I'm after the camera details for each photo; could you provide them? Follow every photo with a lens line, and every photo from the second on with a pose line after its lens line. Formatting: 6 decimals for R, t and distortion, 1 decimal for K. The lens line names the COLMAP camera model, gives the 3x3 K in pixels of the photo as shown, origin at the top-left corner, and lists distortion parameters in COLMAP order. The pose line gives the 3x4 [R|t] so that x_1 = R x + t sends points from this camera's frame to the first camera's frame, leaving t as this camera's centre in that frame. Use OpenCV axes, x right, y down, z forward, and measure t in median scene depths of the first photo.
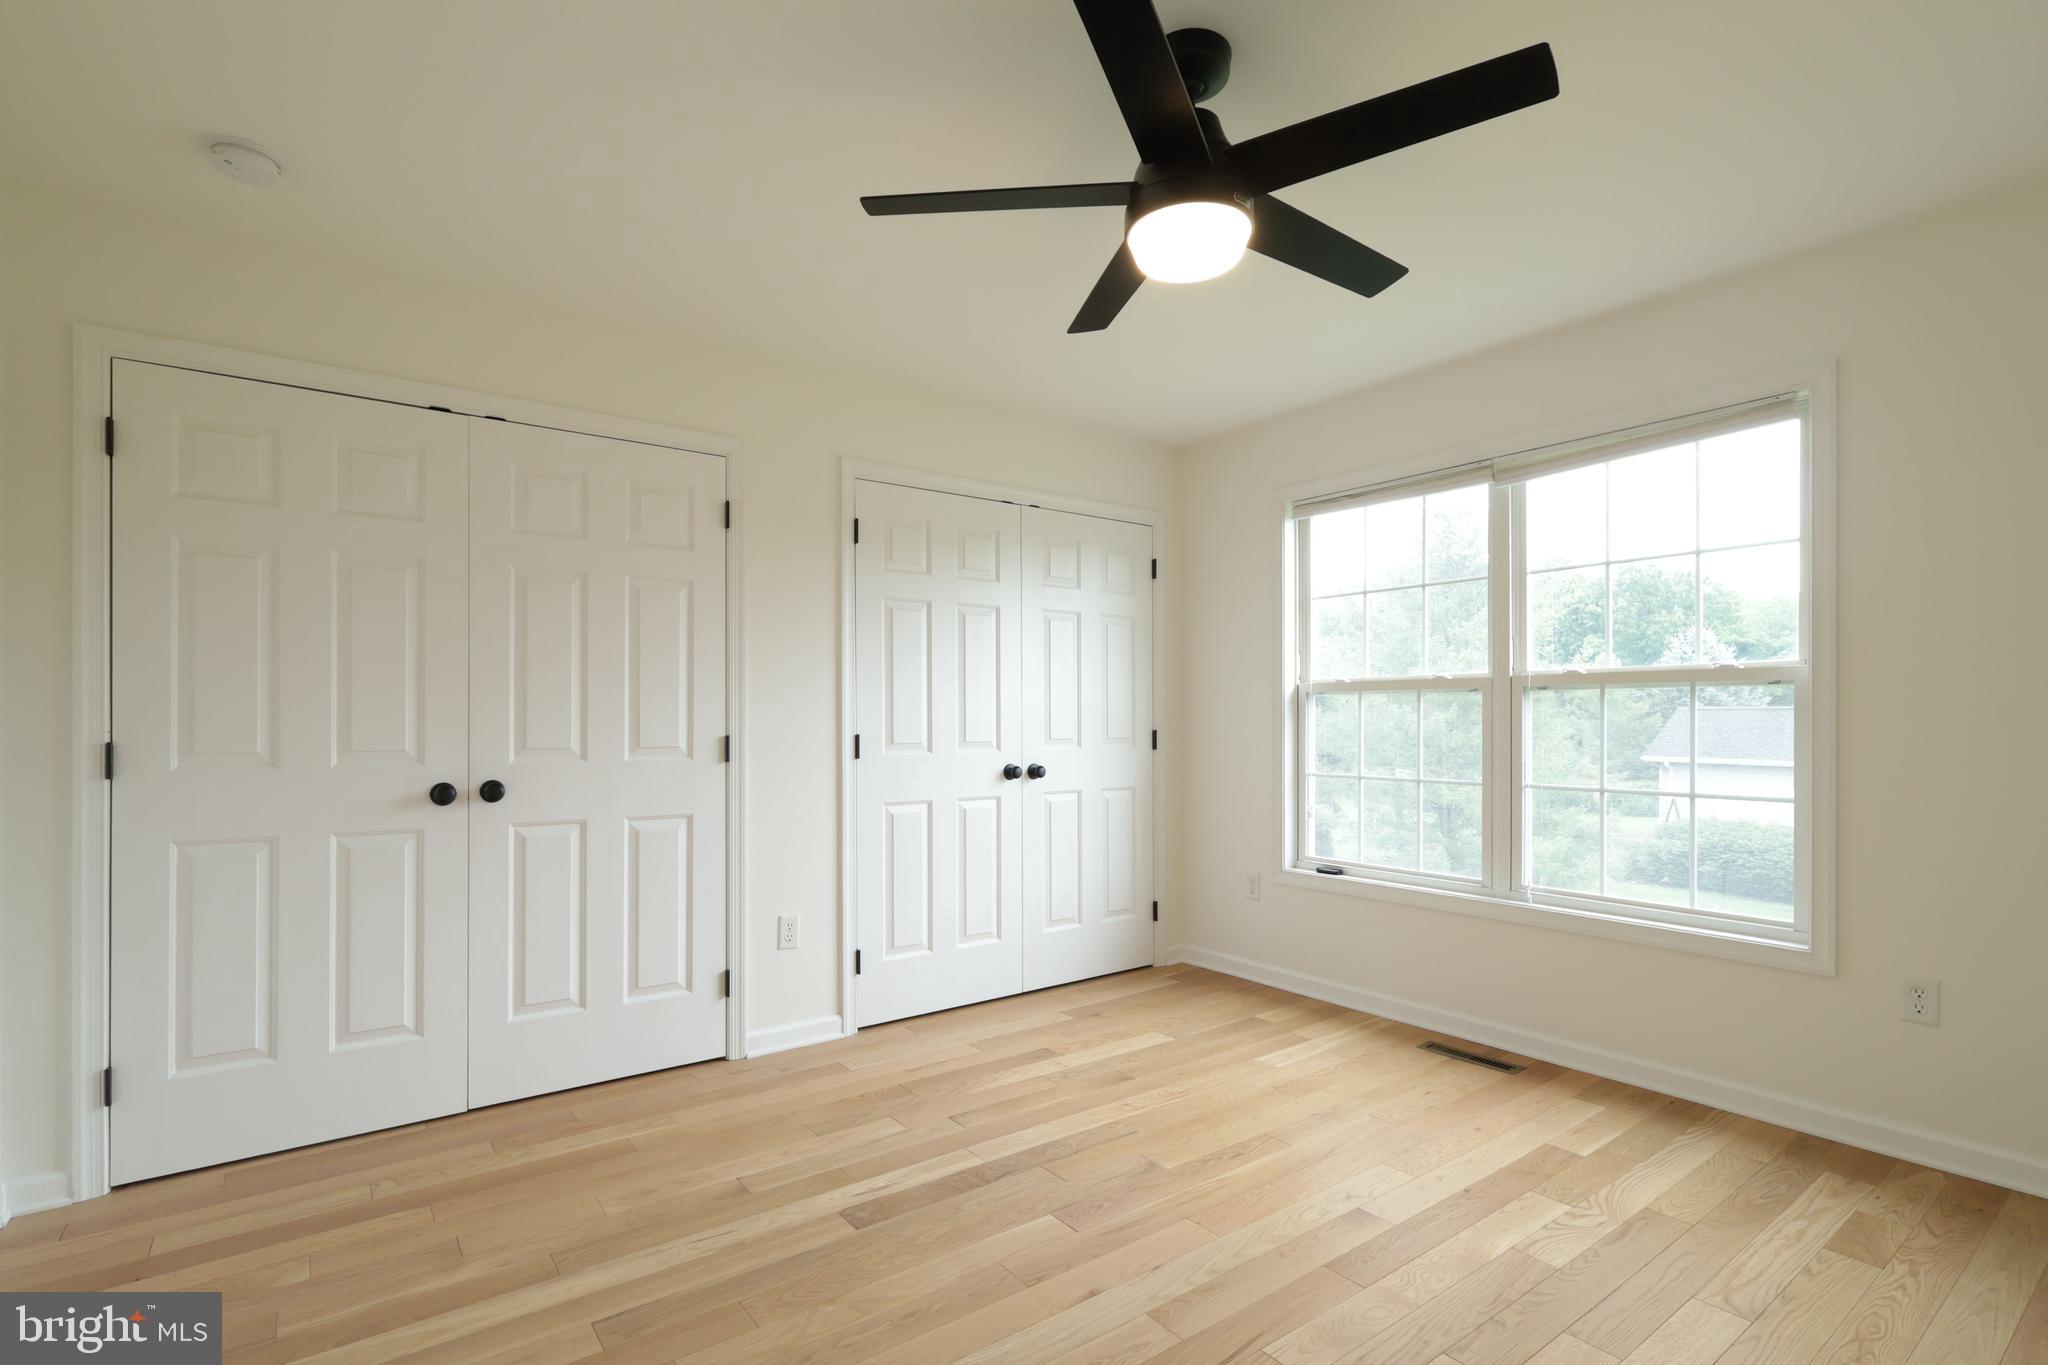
lens RADIAL K [[953.3, 0, 1033.0], [0, 953.3, 696.7], [0, 0, 1]] dist [0.000462, -0.000625]
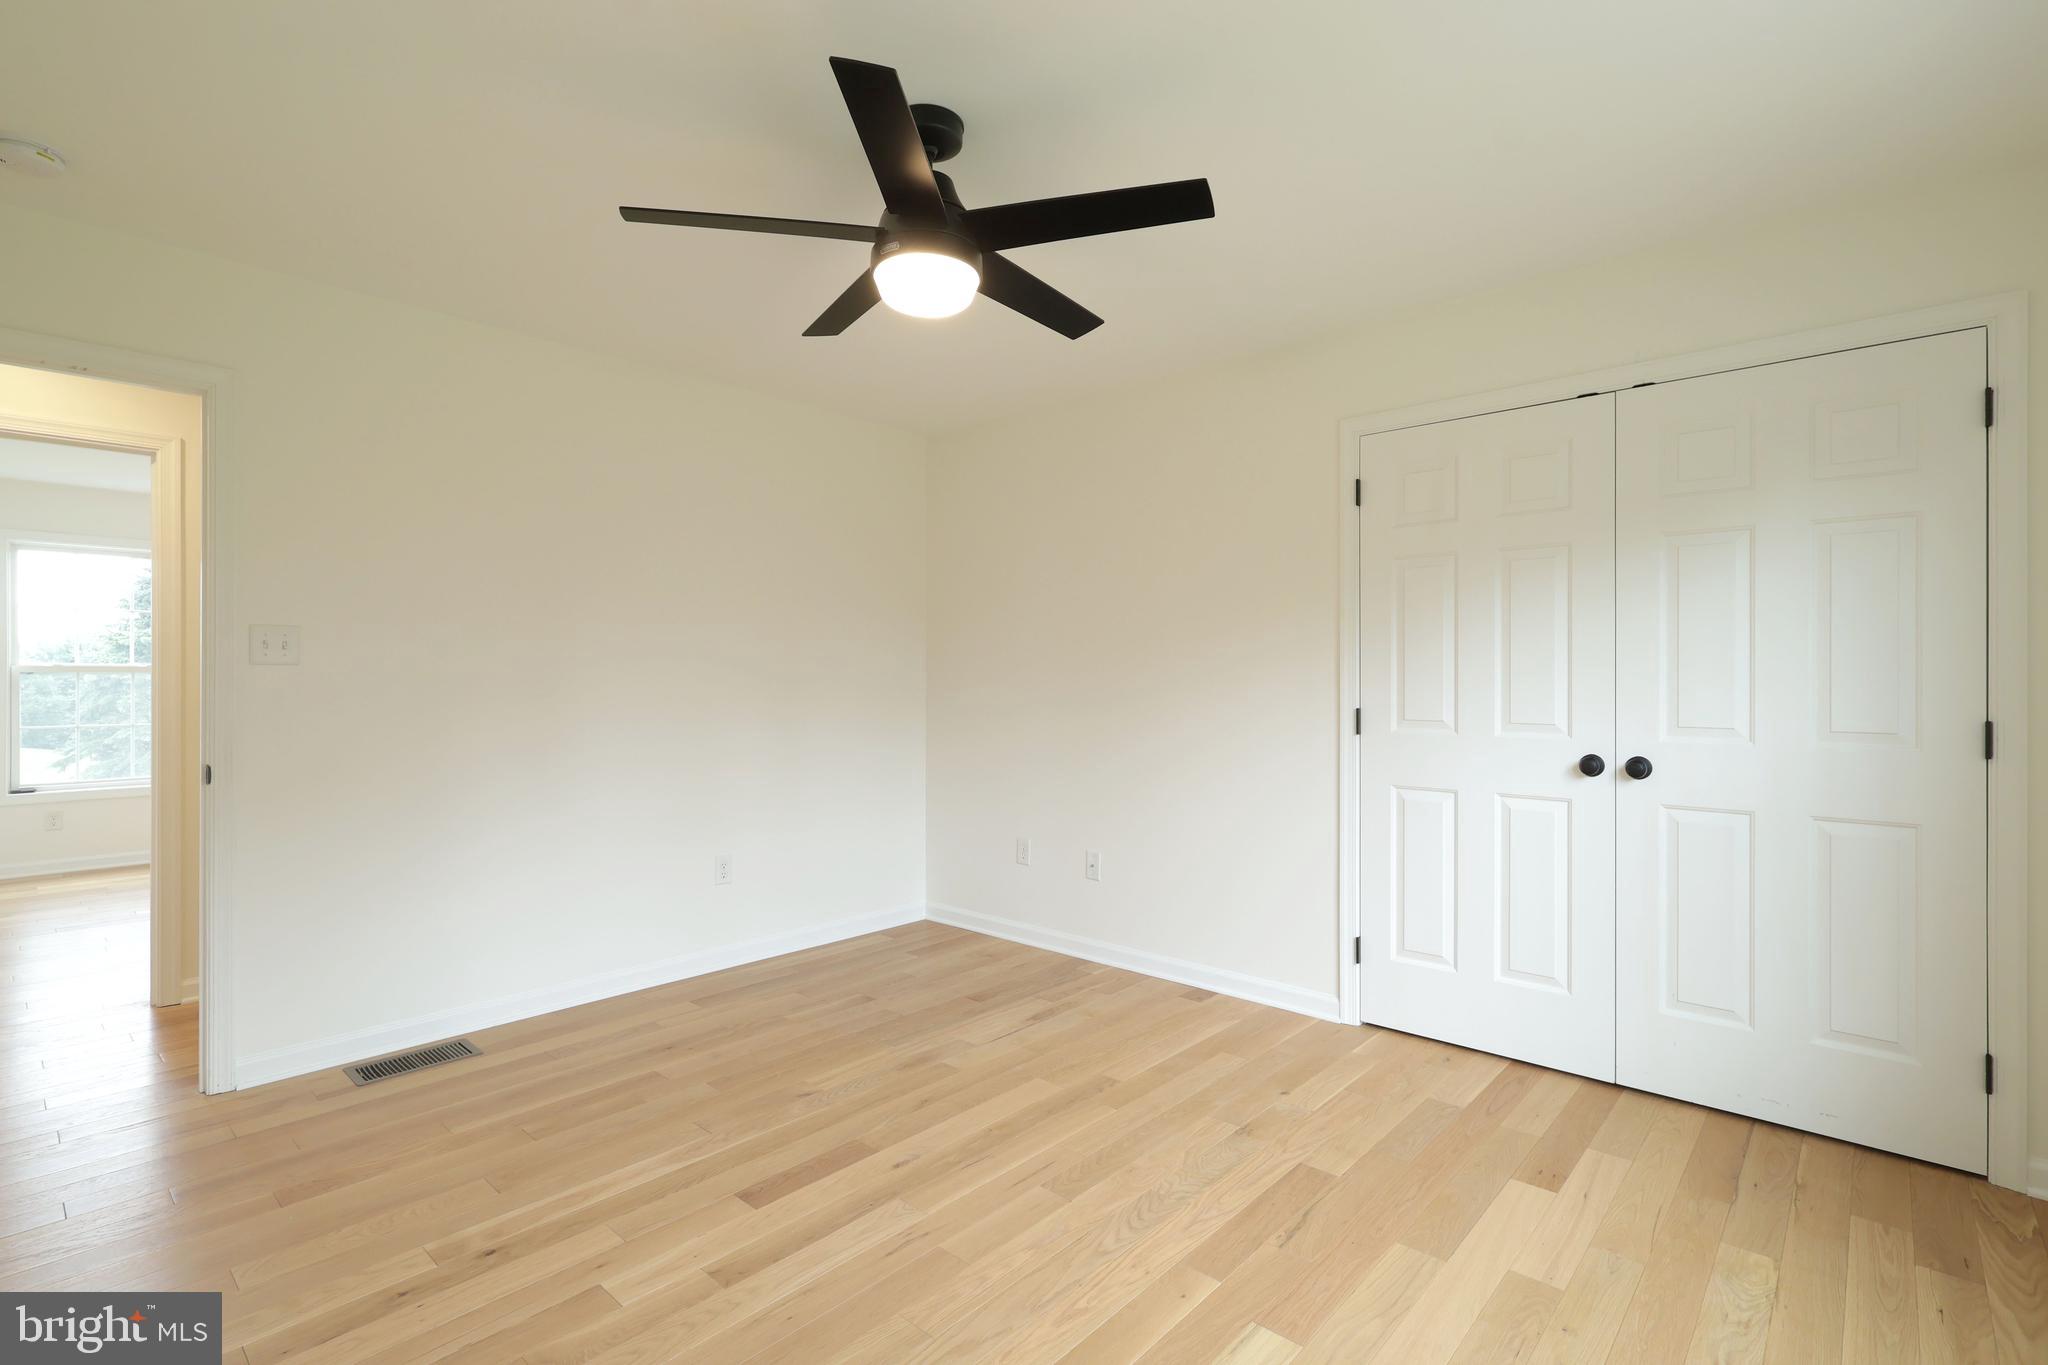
lens RADIAL K [[953.3, 0, 1031.0], [0, 953.3, 684.1], [0, 0, 1]] dist [0.000462, -0.000625]
pose [[0.194816, -0.001564, -0.980839, 0.470448], [0.008118, 0.999967, 0.000017, 0.009490], [0.980806, -0.007965, 0.194822, 0.349155]]
